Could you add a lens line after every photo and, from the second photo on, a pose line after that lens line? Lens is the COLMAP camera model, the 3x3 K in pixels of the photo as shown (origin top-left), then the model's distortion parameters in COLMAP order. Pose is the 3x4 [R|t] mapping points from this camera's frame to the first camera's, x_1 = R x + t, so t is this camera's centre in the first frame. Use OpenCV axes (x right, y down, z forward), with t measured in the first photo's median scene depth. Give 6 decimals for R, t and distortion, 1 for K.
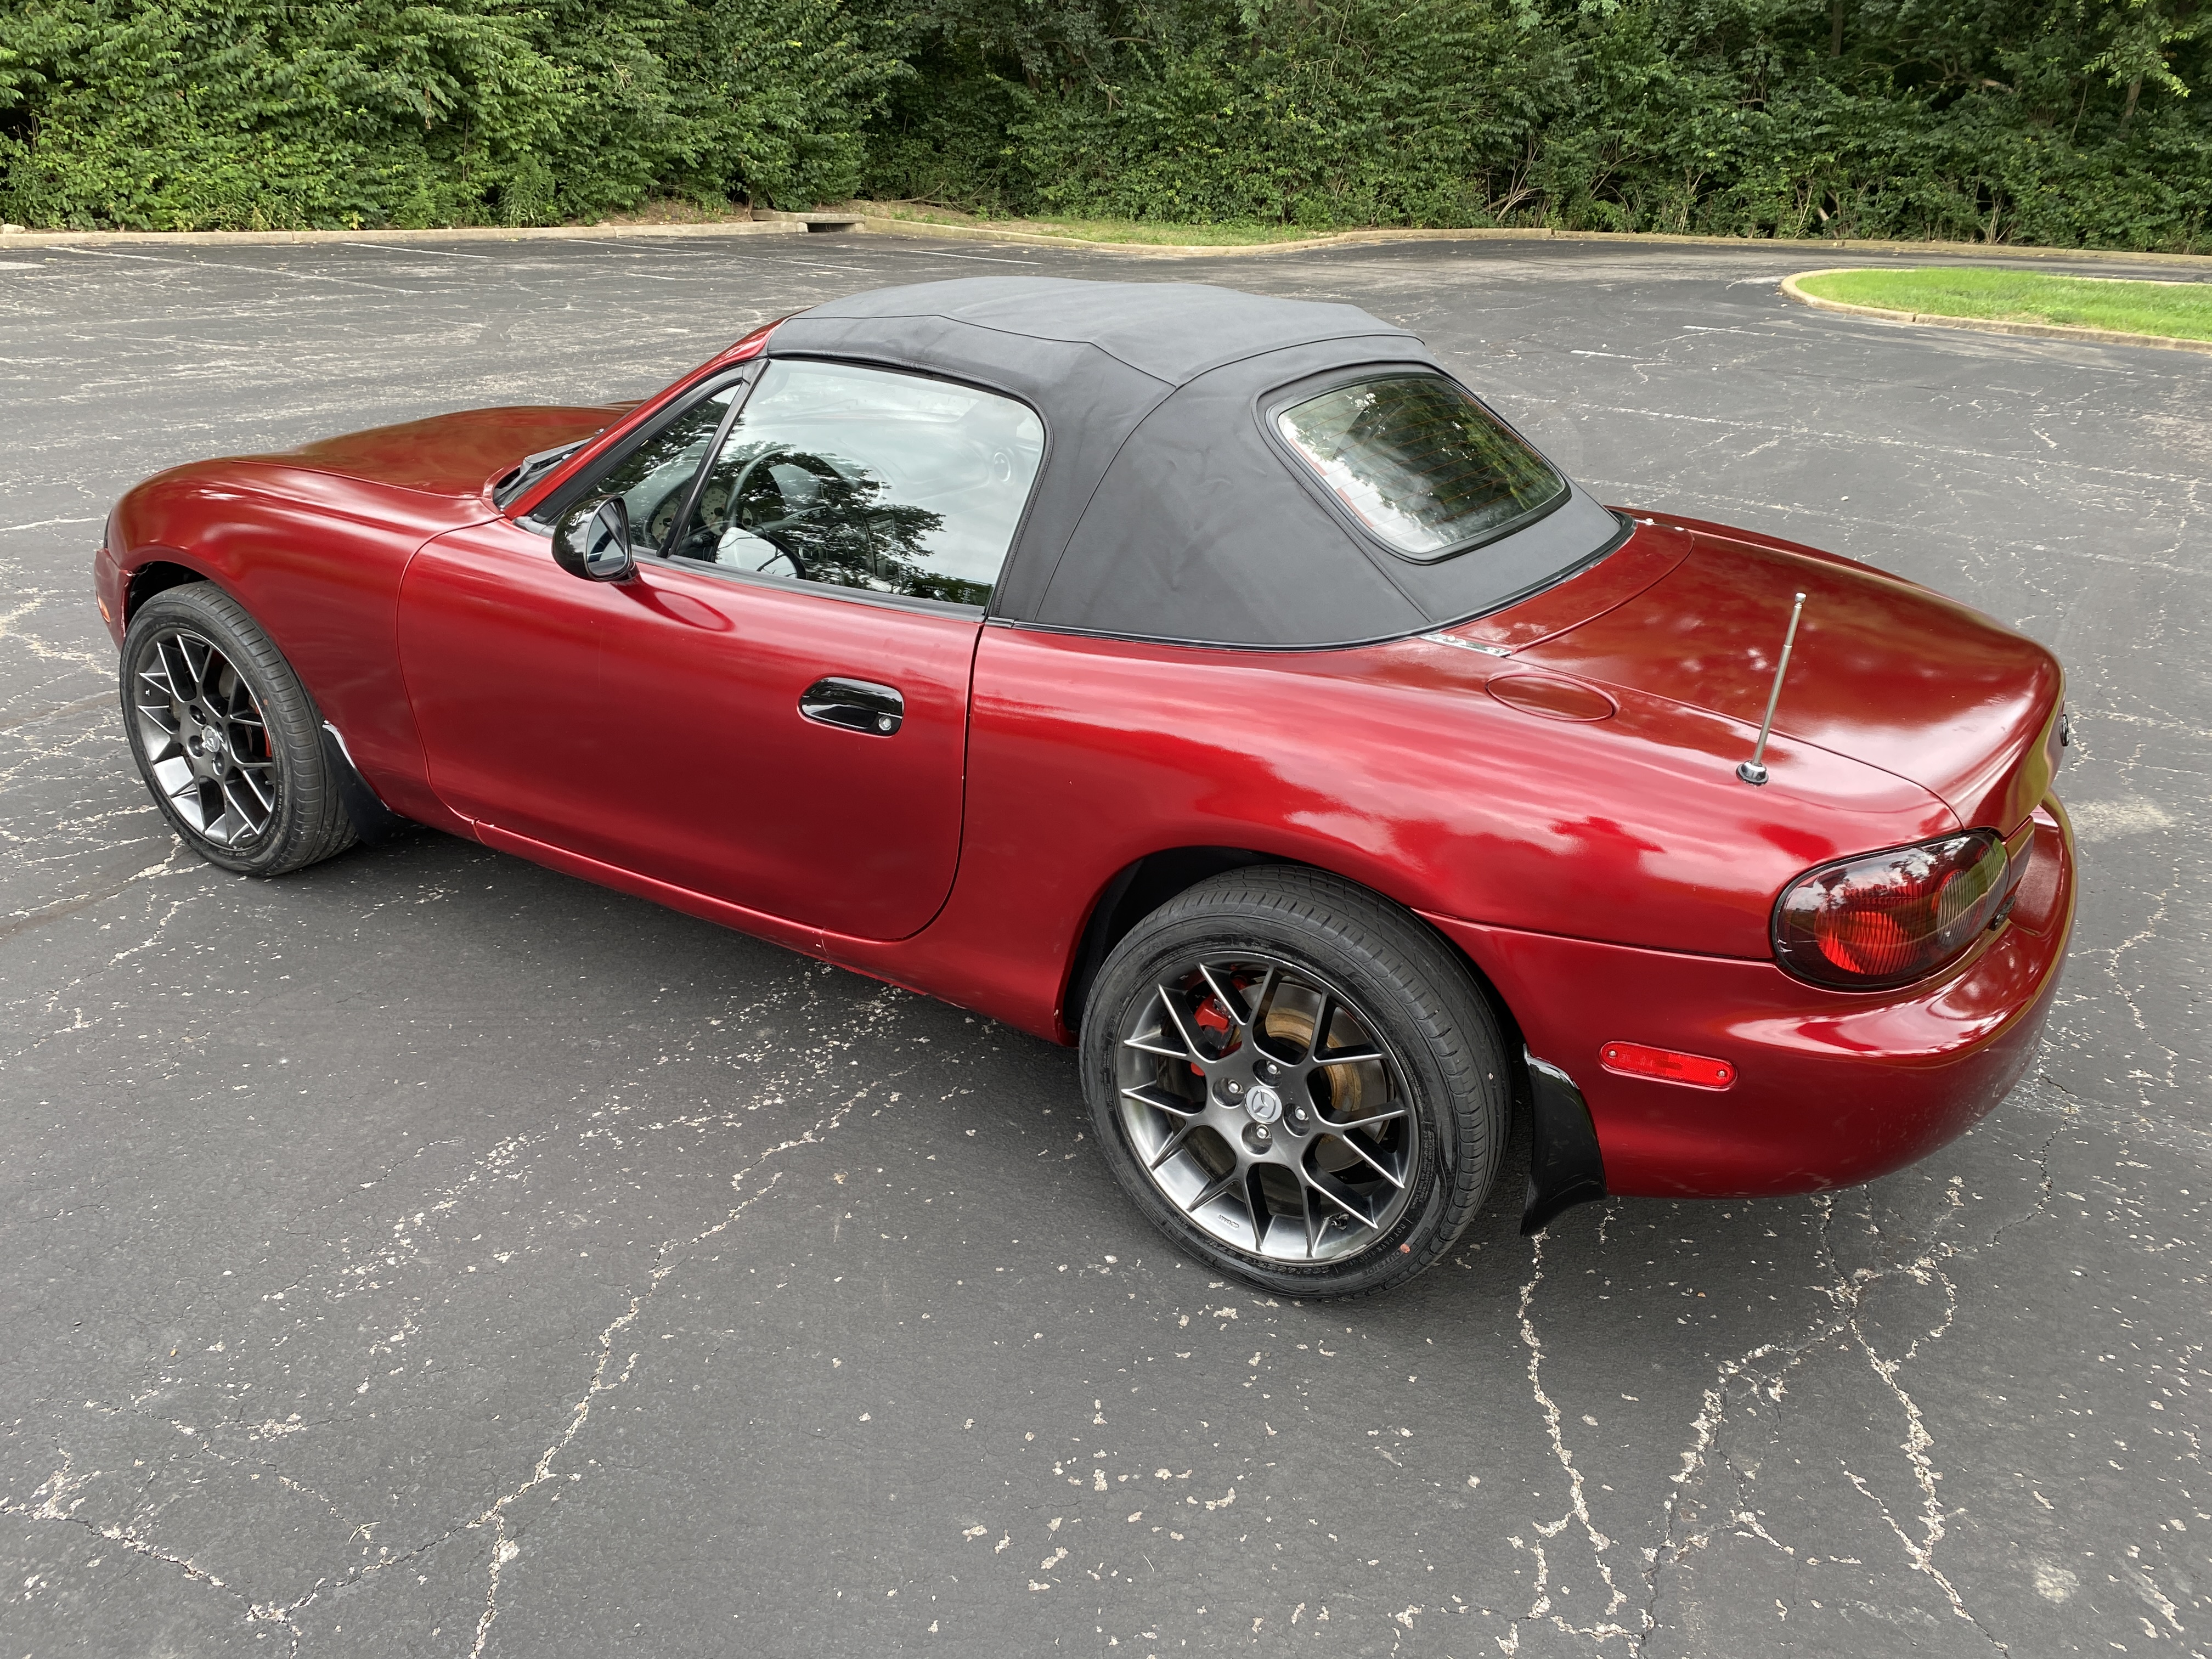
lens RADIAL K [[1682.4, 0, 1095.8], [0, 1682.4, 827.7], [0, 0, 1]] dist [0.009701, -0.005376]
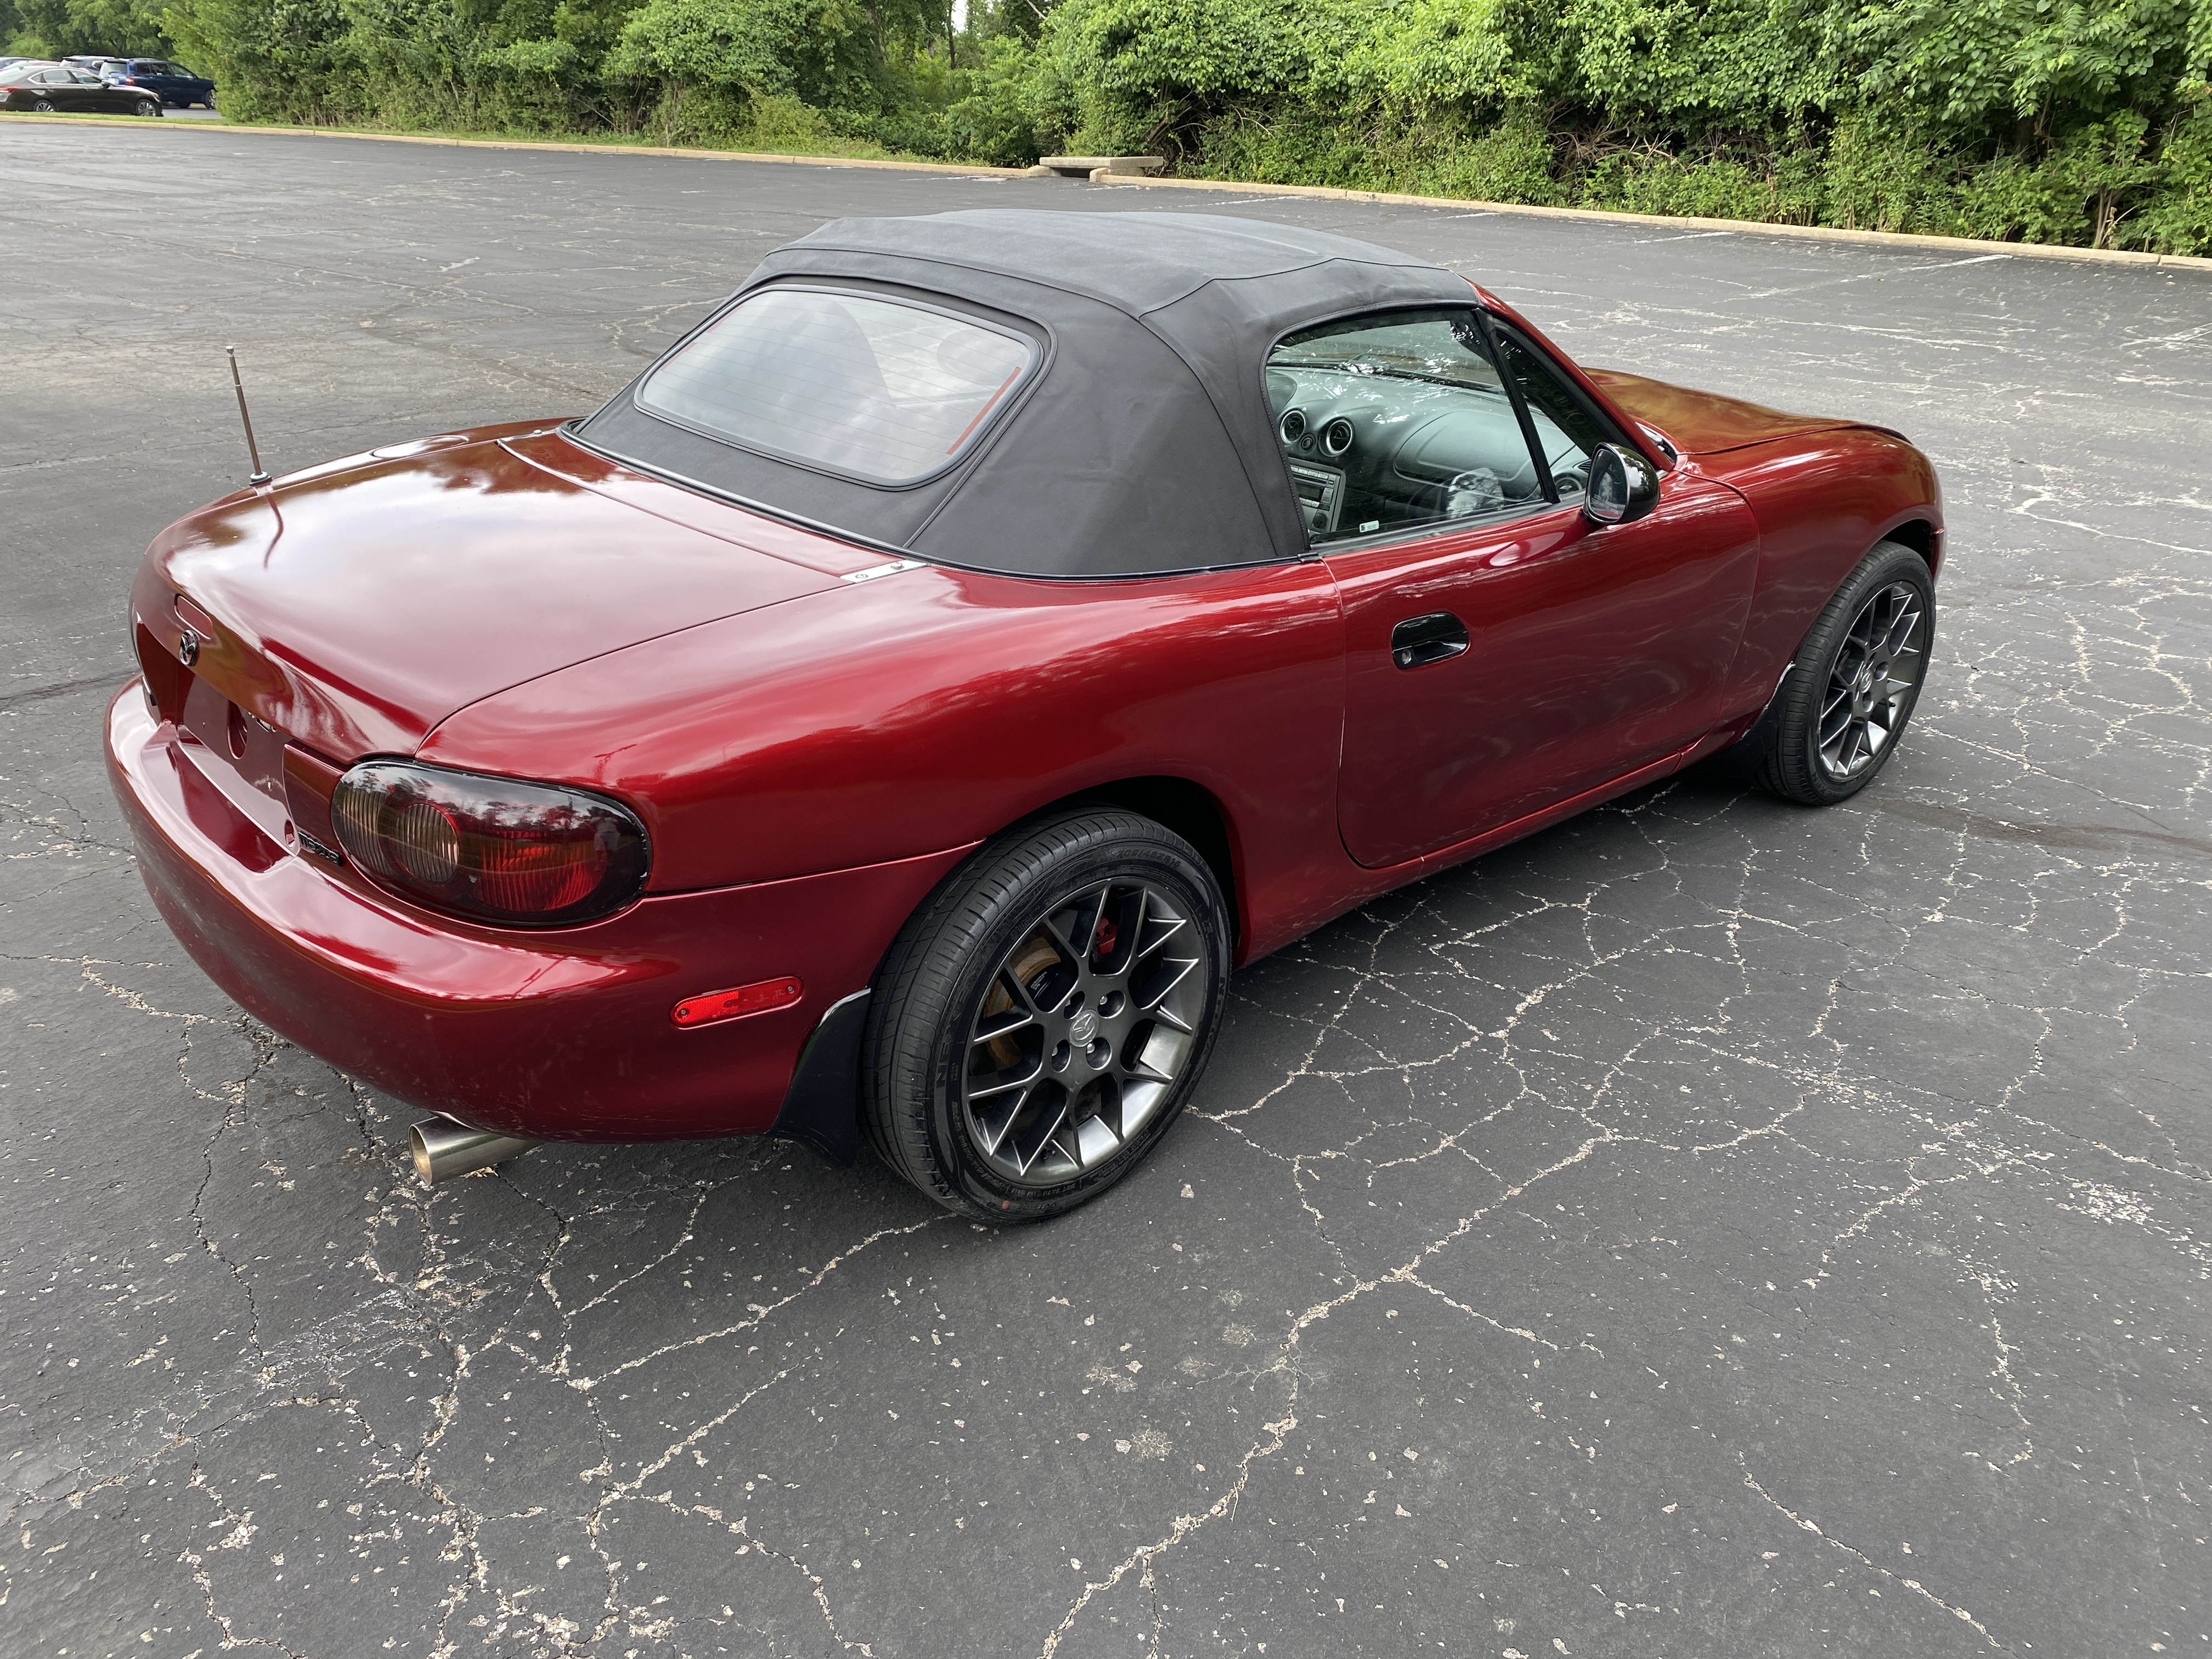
lens RADIAL K [[1687.9, 0, 1080.2], [0, 1687.9, 813.4], [0, 0, 1]] dist [0.006093, -0.000717]
pose [[-0.302298, 0.326114, -0.895693, 0.150128], [-0.391001, 0.814542, 0.428531, -0.066107], [0.869330, 0.479761, -0.118724, 0.184783]]
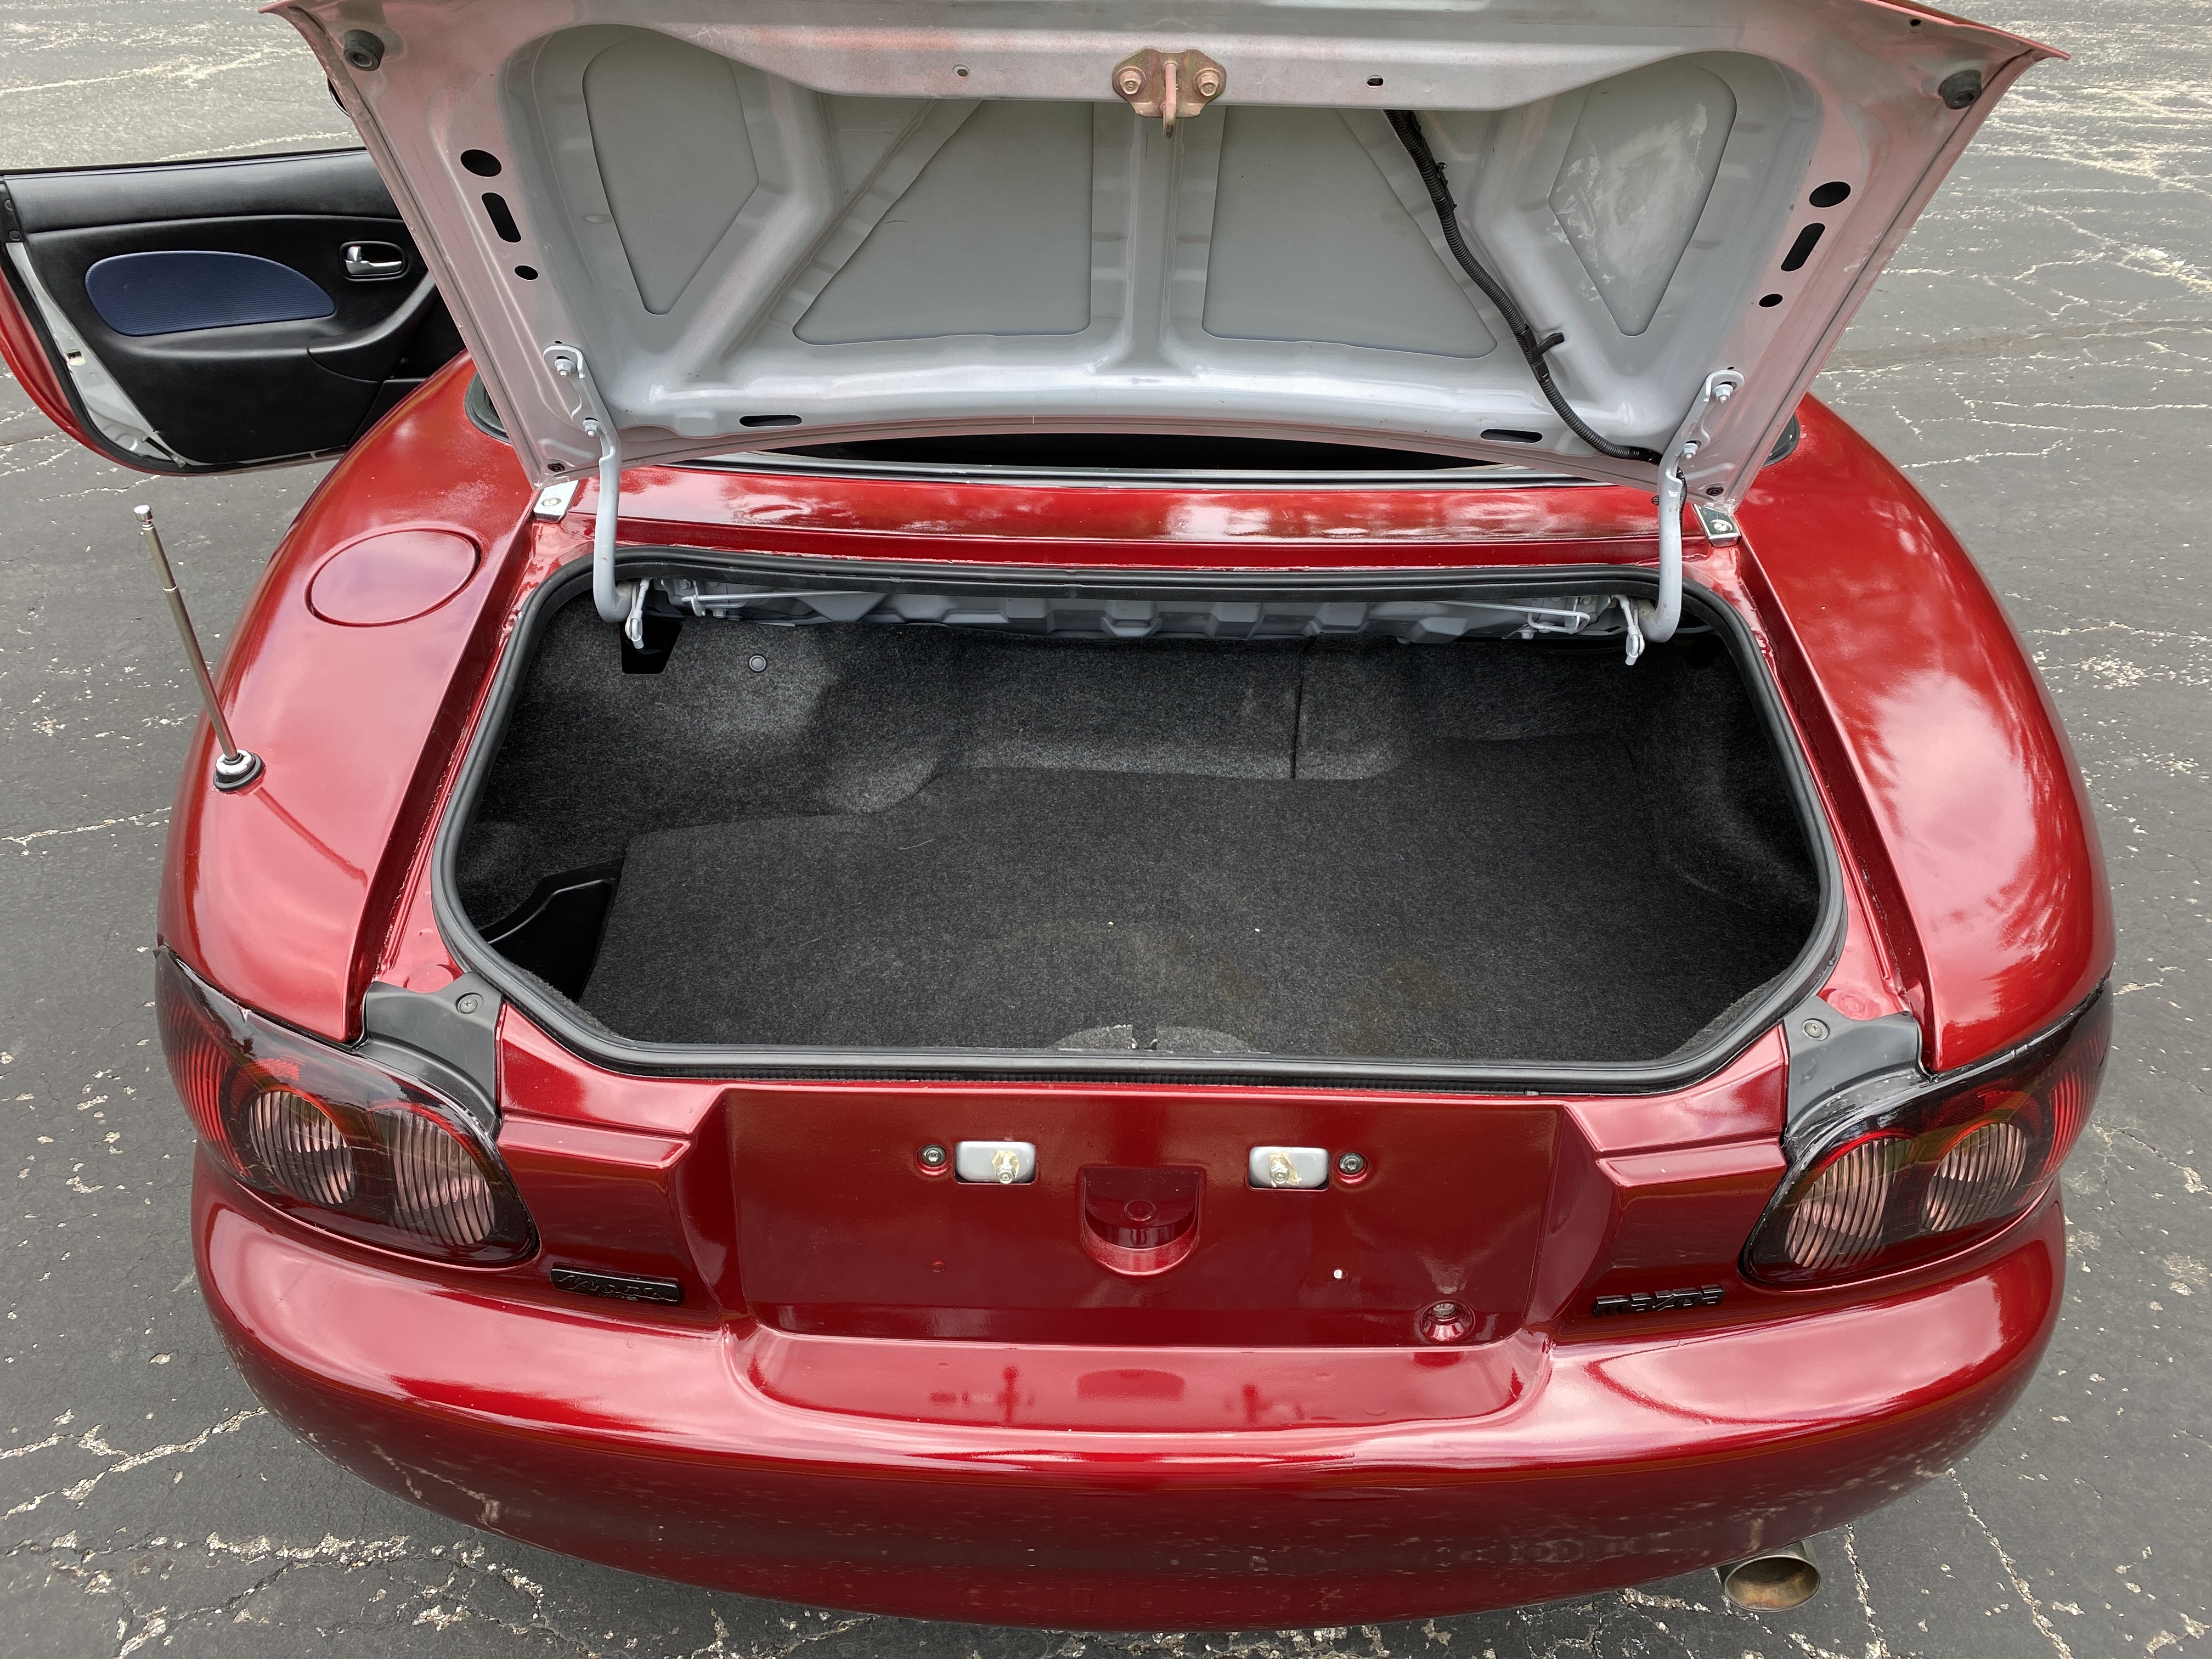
lens RADIAL K [[1676.4, 0, 1108.7], [0, 1676.4, 826.0], [0, 0, 1]] dist [0.039452, -0.039359]
pose [[0.511699, 0.463419, -0.723469, 0.099942], [-0.315951, 0.884553, 0.343134, -0.032324], [0.798961, 0.053000, 0.599043, 0.085873]]
